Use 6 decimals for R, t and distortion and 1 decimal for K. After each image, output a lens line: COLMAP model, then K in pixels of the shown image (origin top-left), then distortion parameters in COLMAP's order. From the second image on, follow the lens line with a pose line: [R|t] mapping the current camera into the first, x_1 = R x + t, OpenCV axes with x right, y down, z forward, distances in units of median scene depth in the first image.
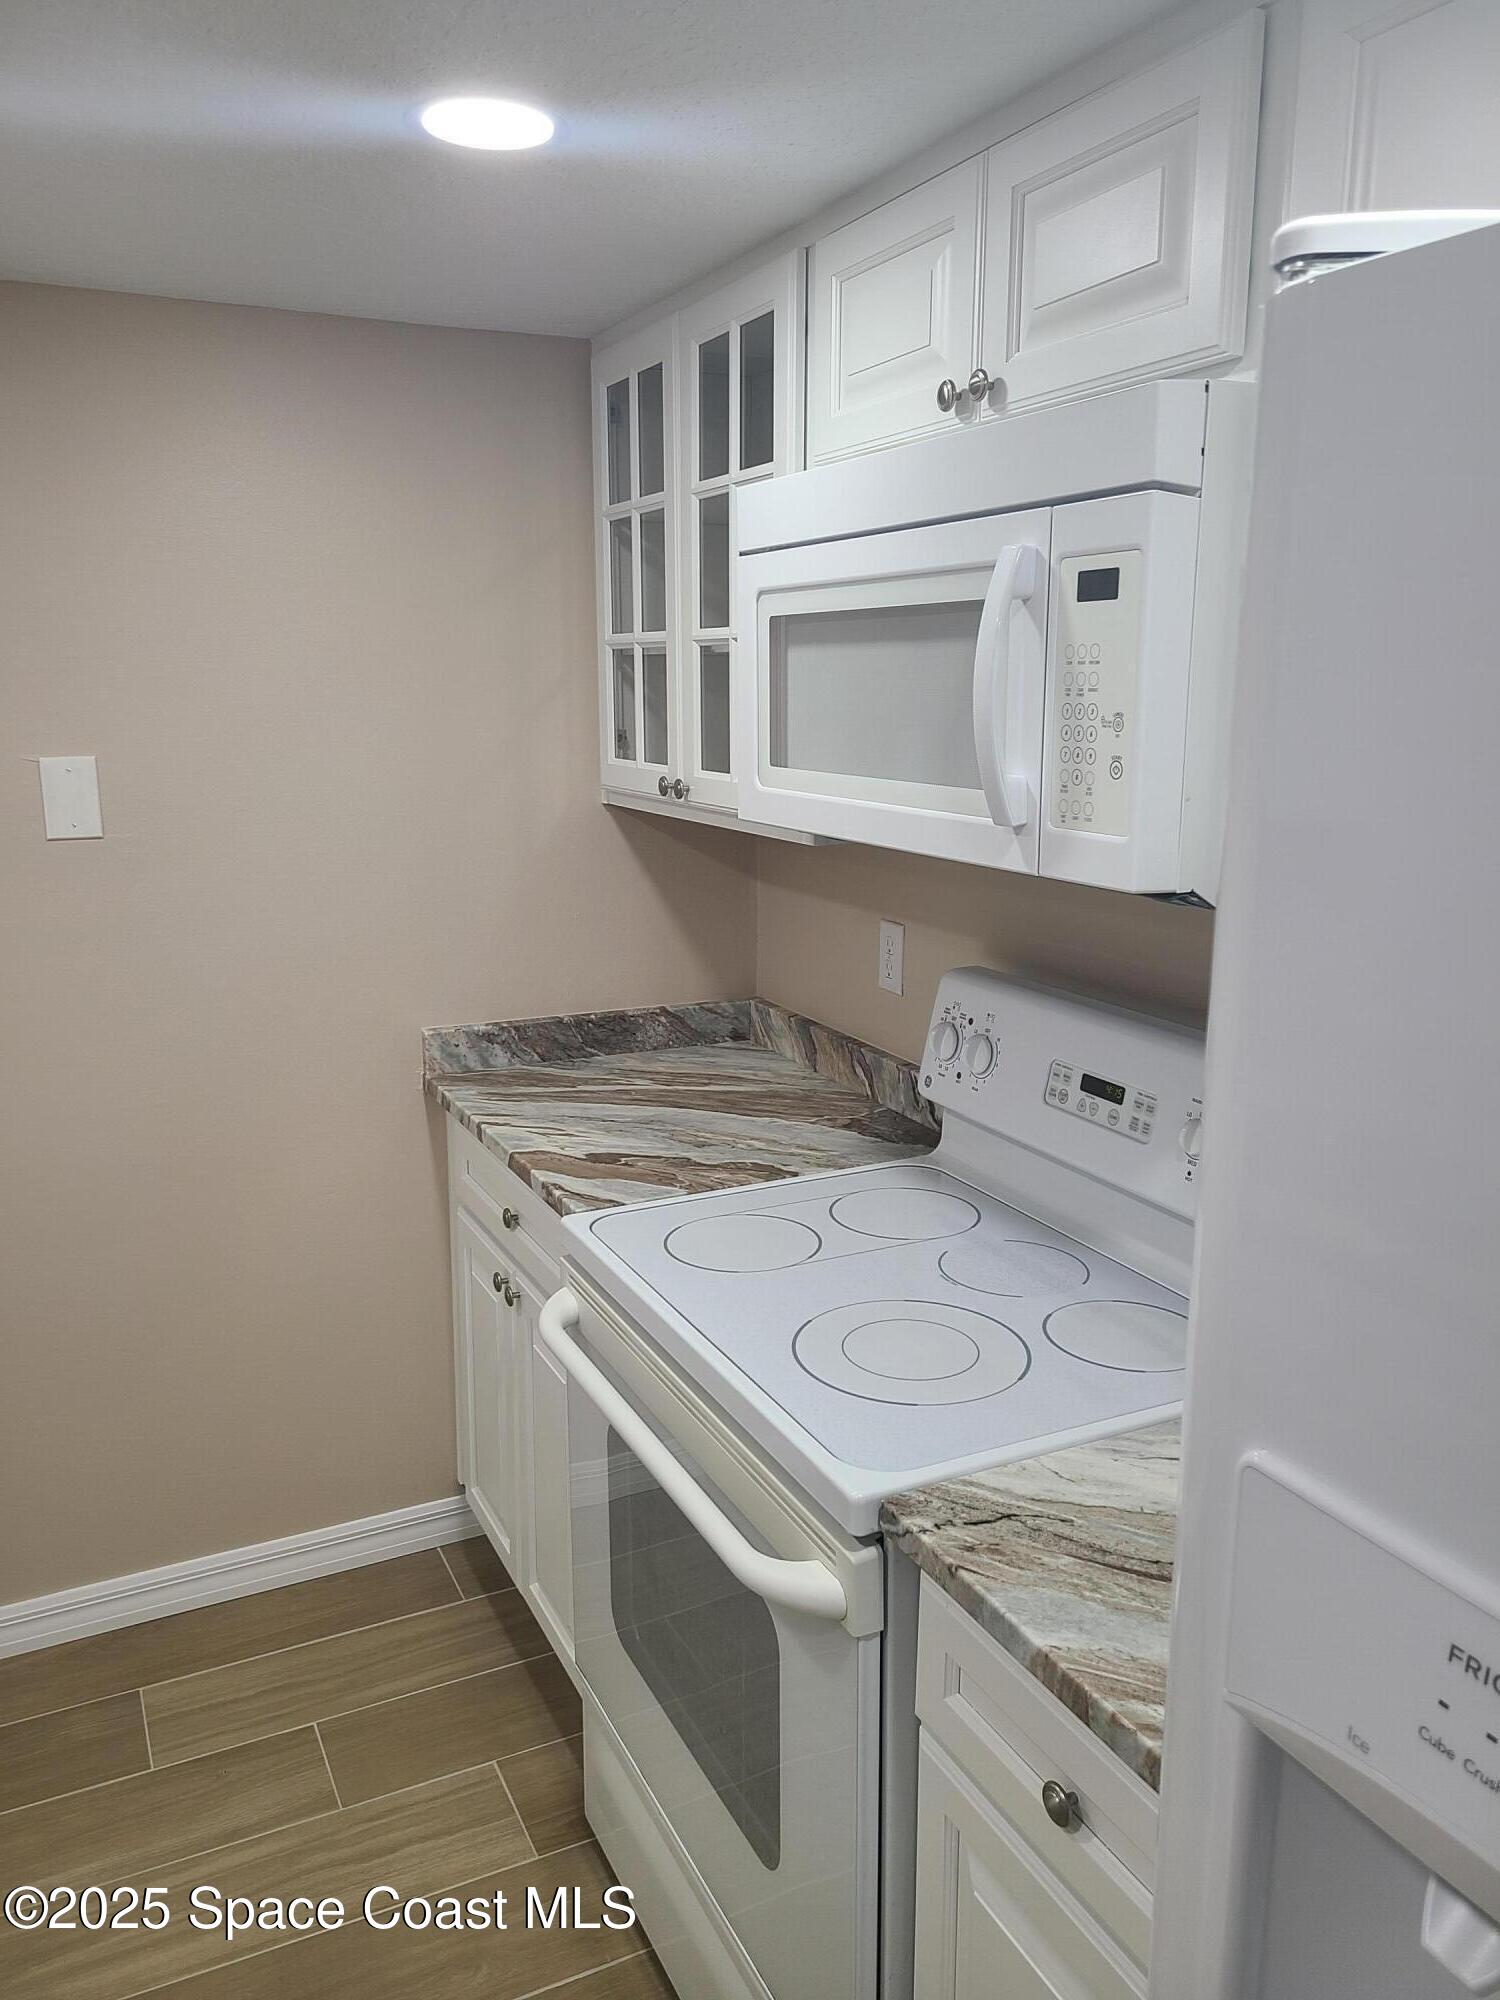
lens RADIAL K [[1502.5, 0, 707.2], [0, 1502.5, 991.7], [0, 0, 1]] dist [0.058833, -0.039241]
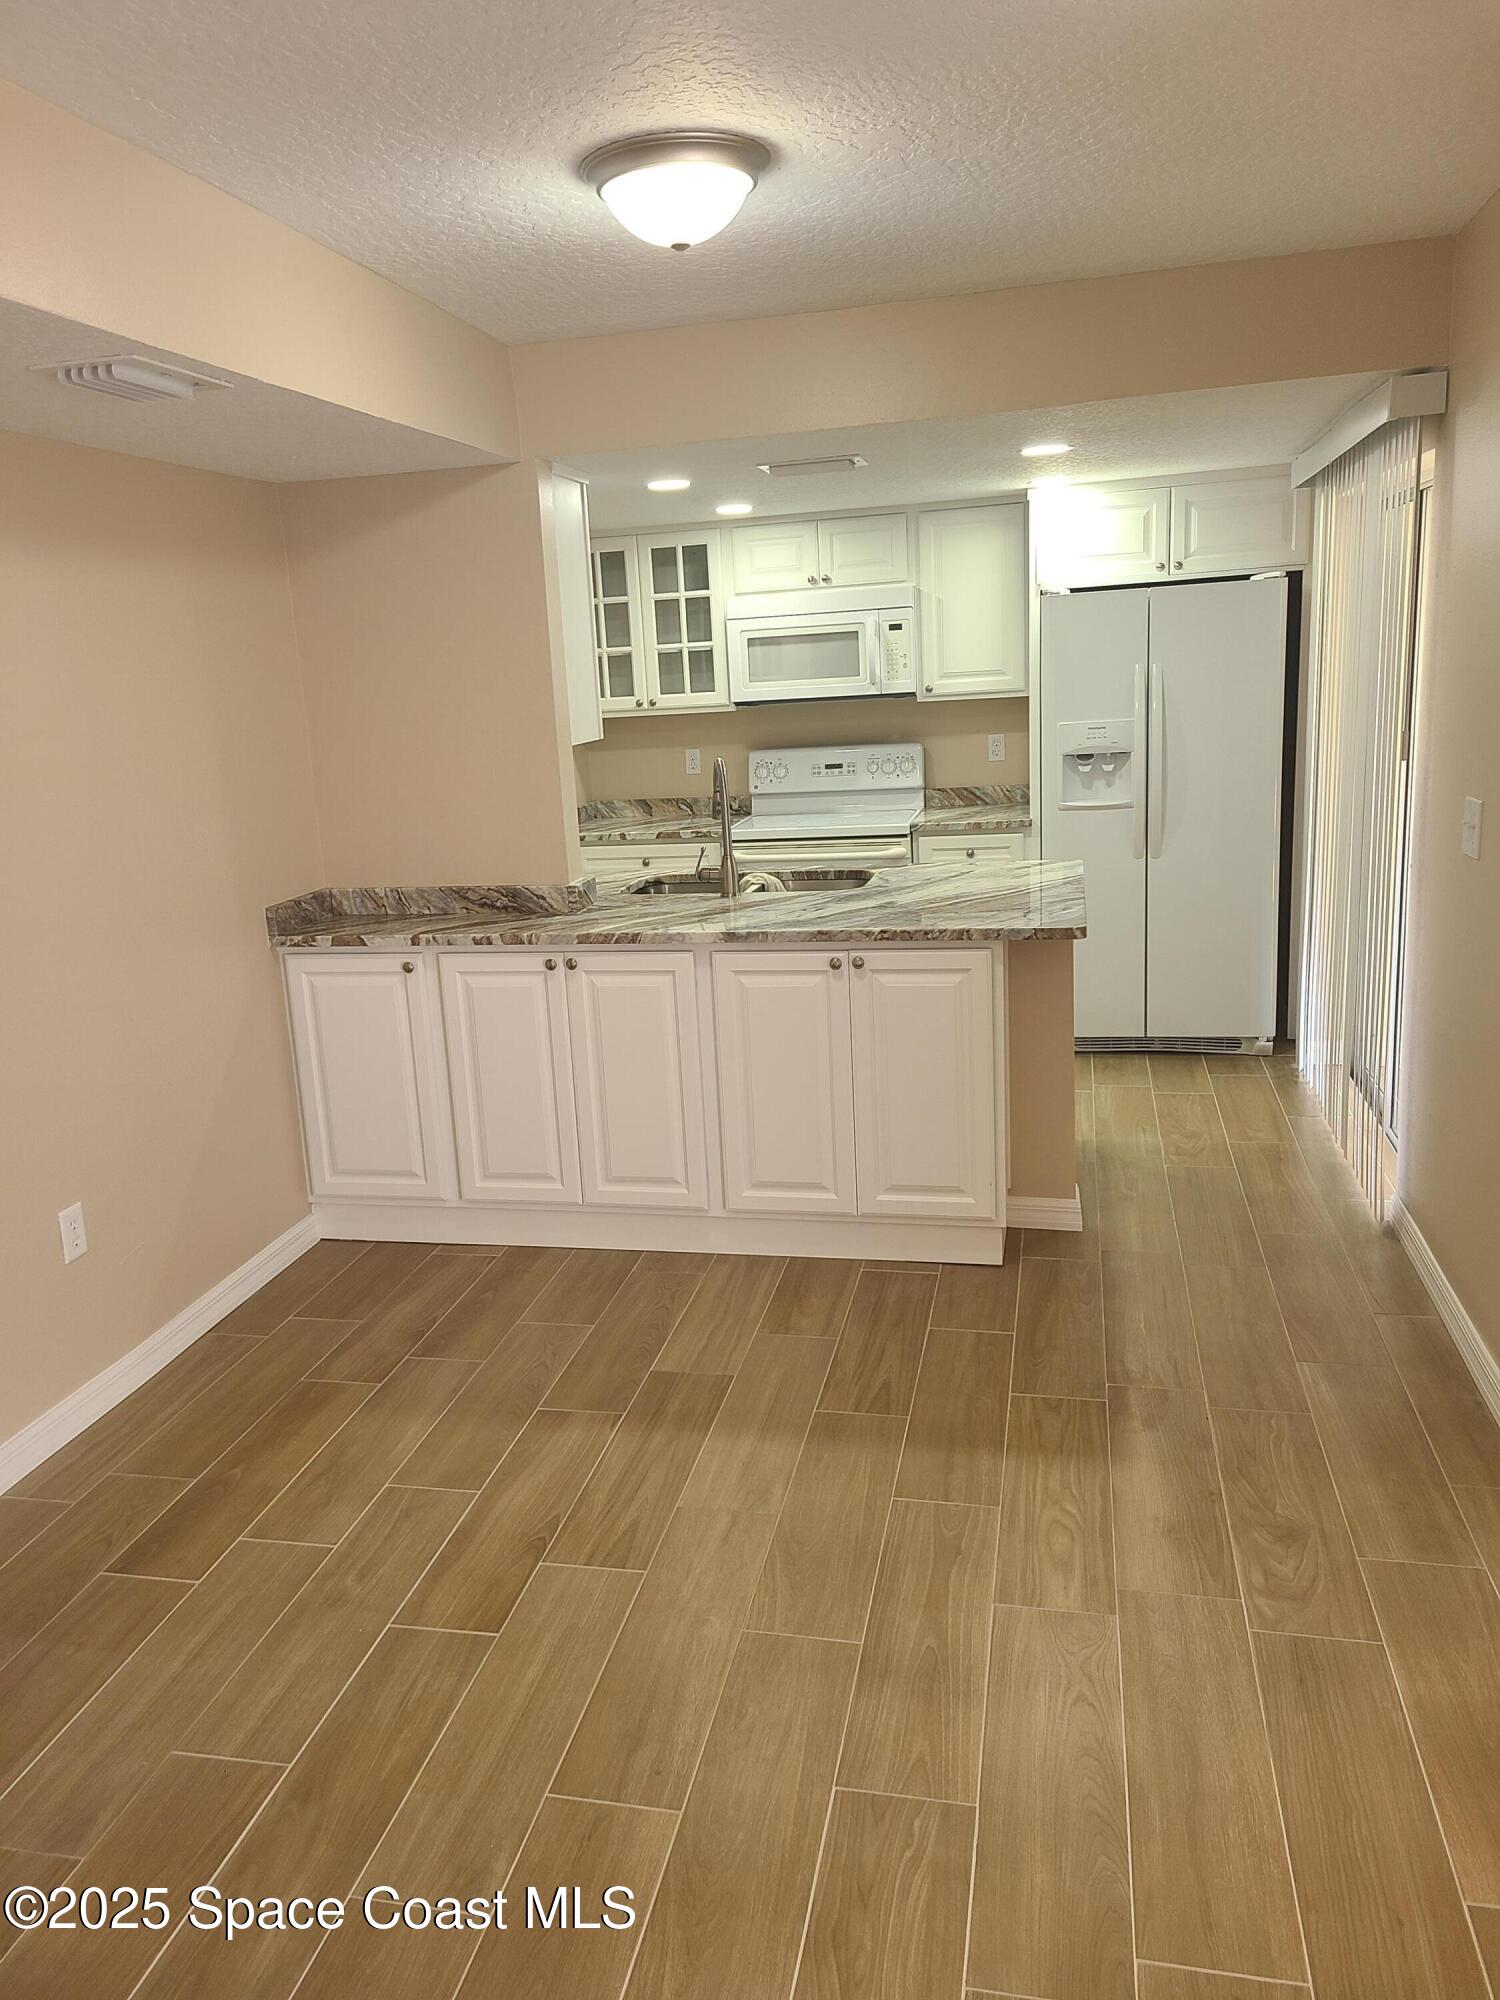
lens RADIAL K [[1502.5, 0, 699.9], [0, 1502.5, 1007.7], [0, 0, 1]] dist [0.058833, -0.039241]
pose [[0.623230, -0.210265, 0.753242, -2.729286], [0.218665, 0.971613, 0.090300, 0.226570], [-0.750846, 0.108430, 0.651516, -1.026916]]
